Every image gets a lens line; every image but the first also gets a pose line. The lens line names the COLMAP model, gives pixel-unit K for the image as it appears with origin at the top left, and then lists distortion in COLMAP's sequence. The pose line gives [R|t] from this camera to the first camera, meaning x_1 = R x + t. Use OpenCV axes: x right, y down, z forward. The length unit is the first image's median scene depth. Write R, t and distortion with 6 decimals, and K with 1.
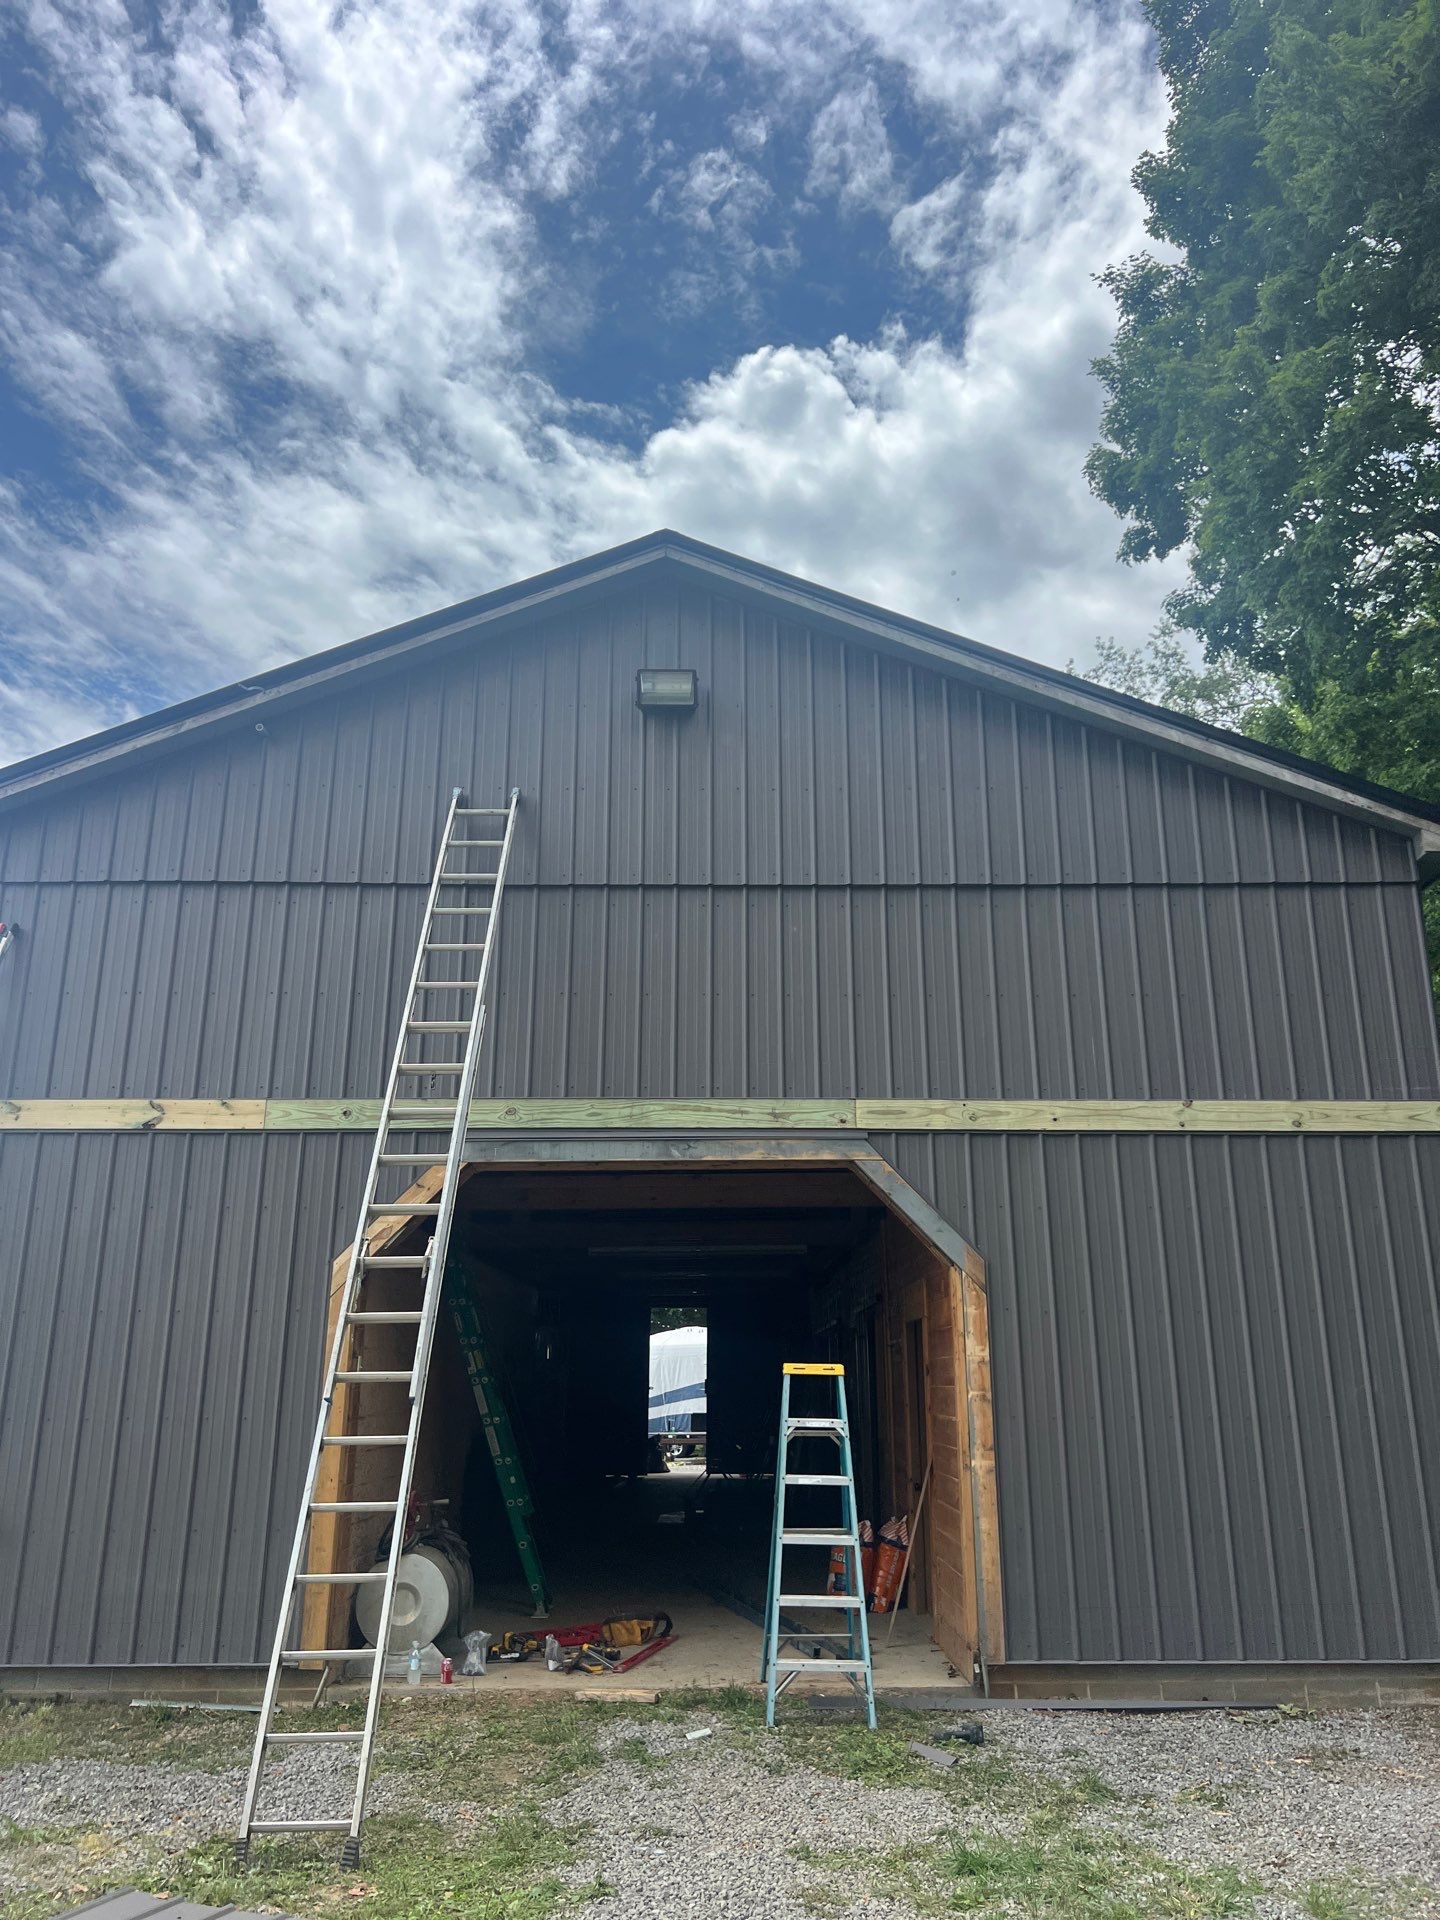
lens RADIAL K [[1436.8, 0, 720.0], [0, 1436.8, 960.0], [0, 0, 1]] dist [0.081475, -0.098538]
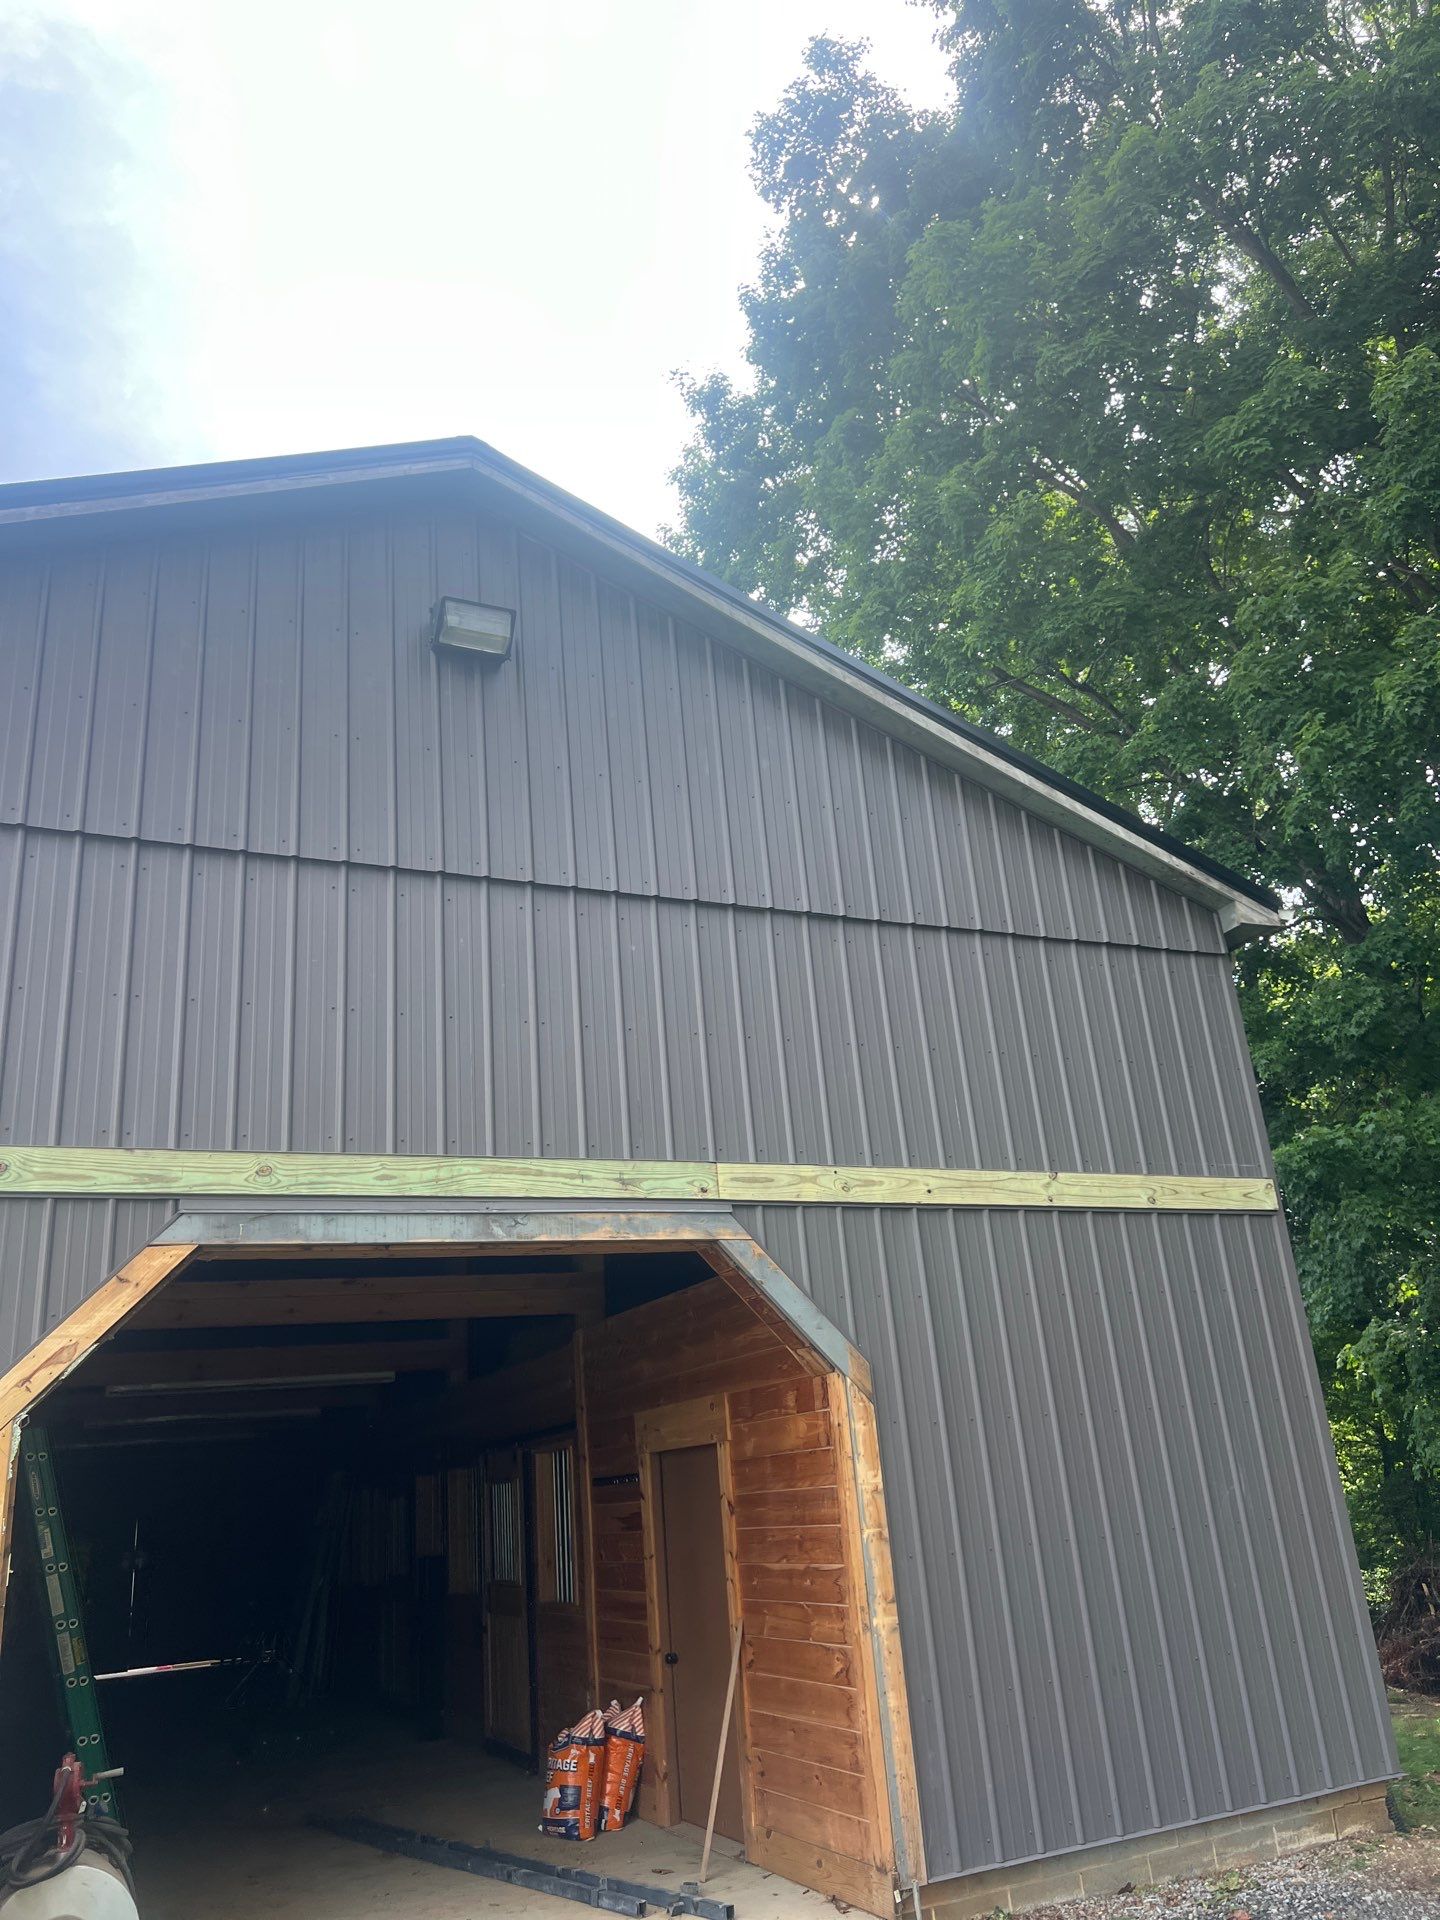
lens RADIAL K [[1428.5, 0, 712.1], [0, 1428.5, 981.1], [0, 0, 1]] dist [0.091378, -0.103326]
pose [[0.908764, 0.074217, 0.410657, -0.241366], [-0.042747, 0.995437, -0.085305, 0.064400], [-0.415114, 0.059968, 0.907791, 0.276540]]
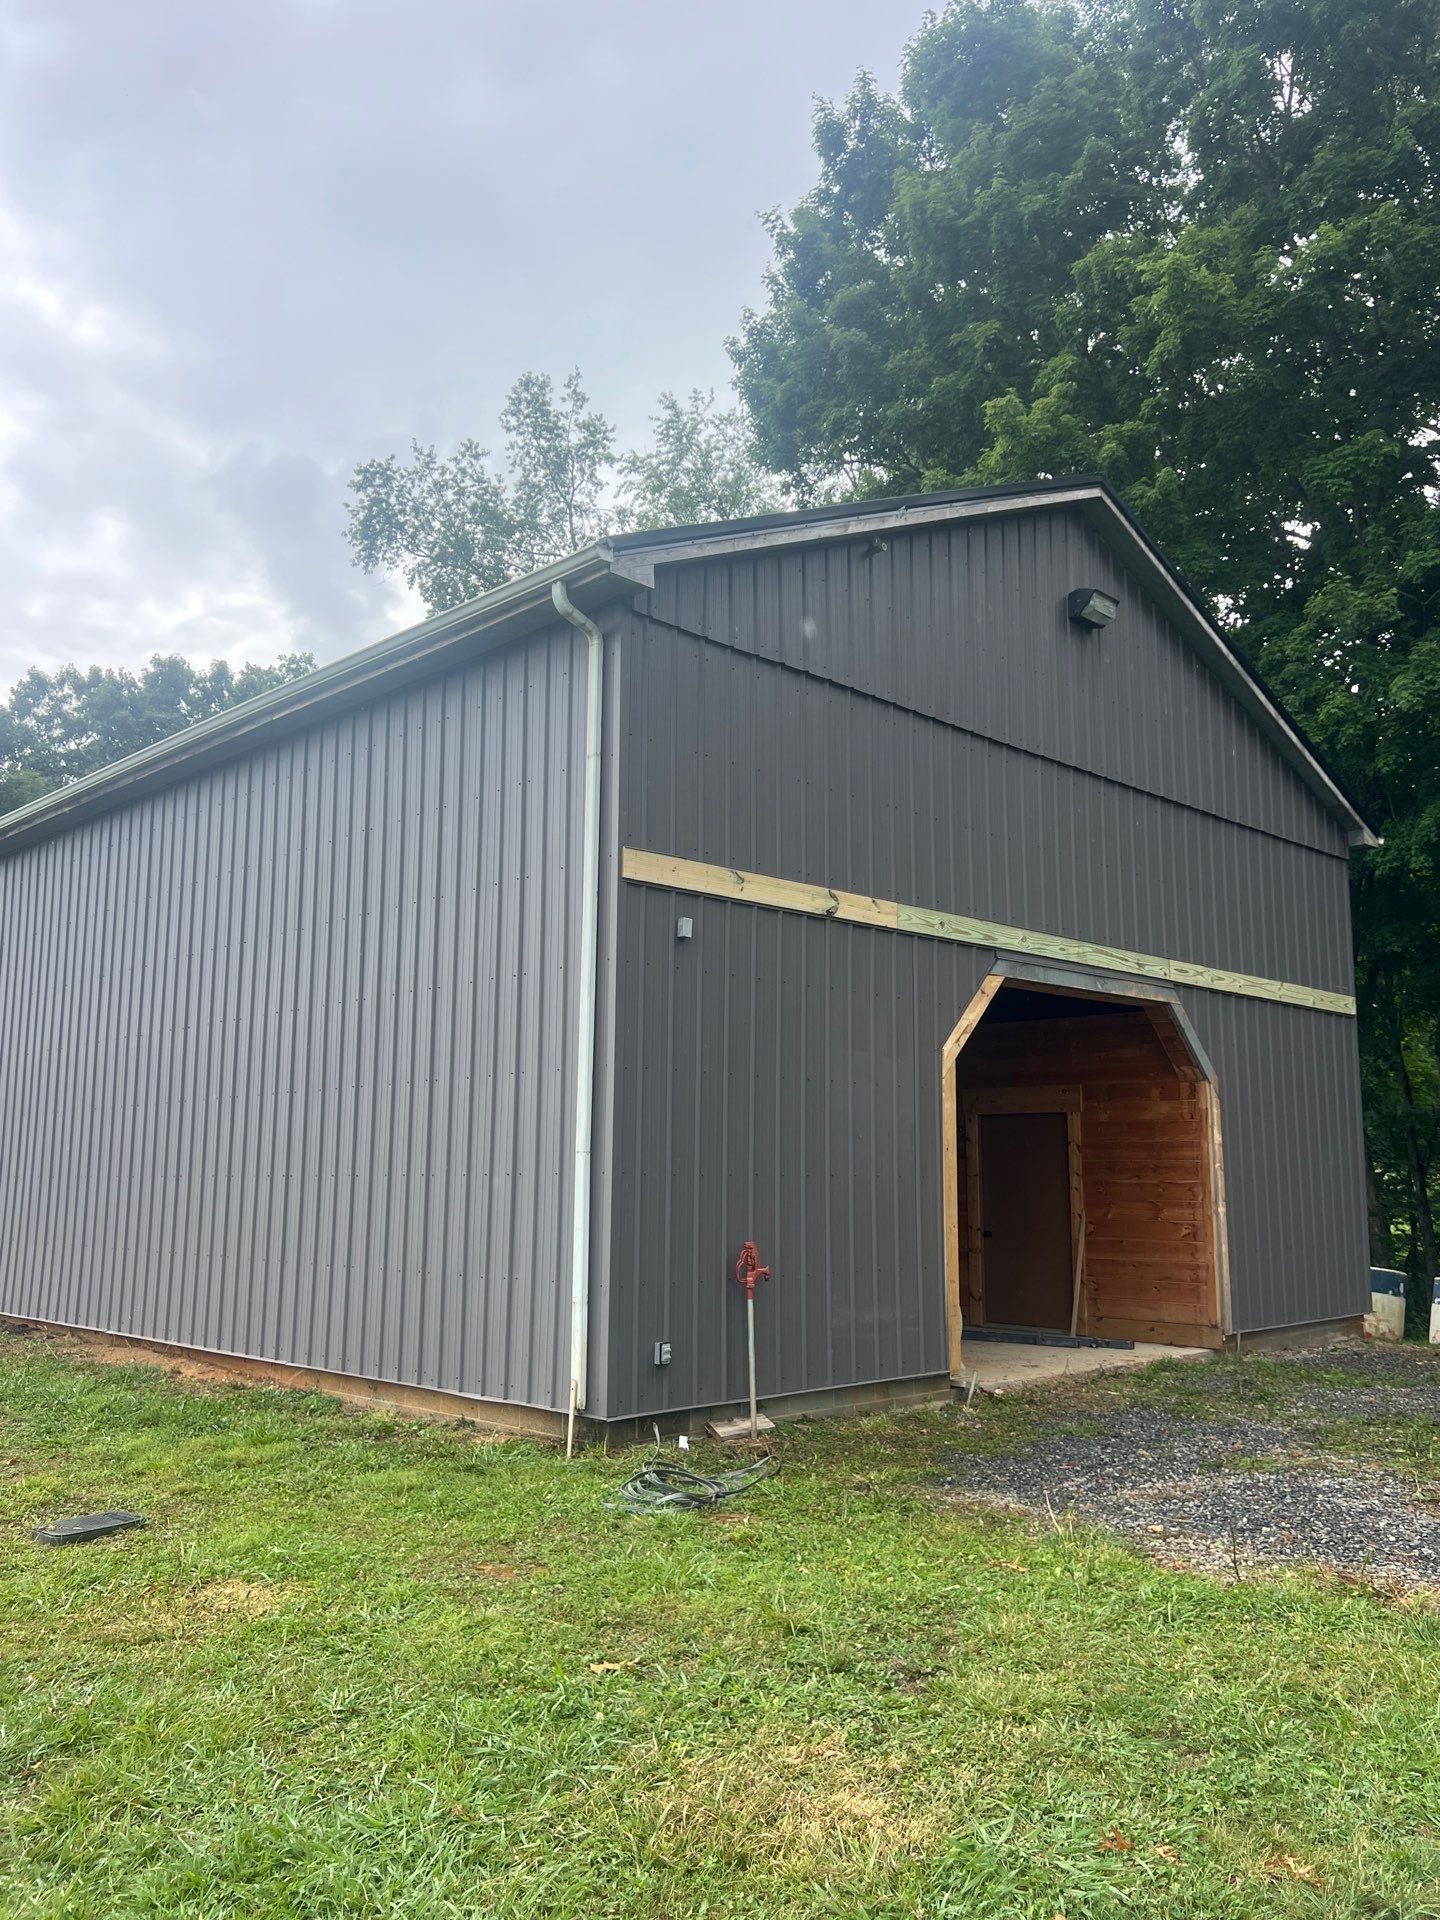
lens RADIAL K [[1472.9, 0, 727.6], [0, 1472.9, 954.0], [0, 0, 1]] dist [0.179324, -0.364490]
pose [[0.712802, 0.107447, 0.693086, -1.200590], [-0.201193, 0.977989, 0.055302, 0.098470], [-0.671888, -0.178863, 0.718731, 0.259664]]
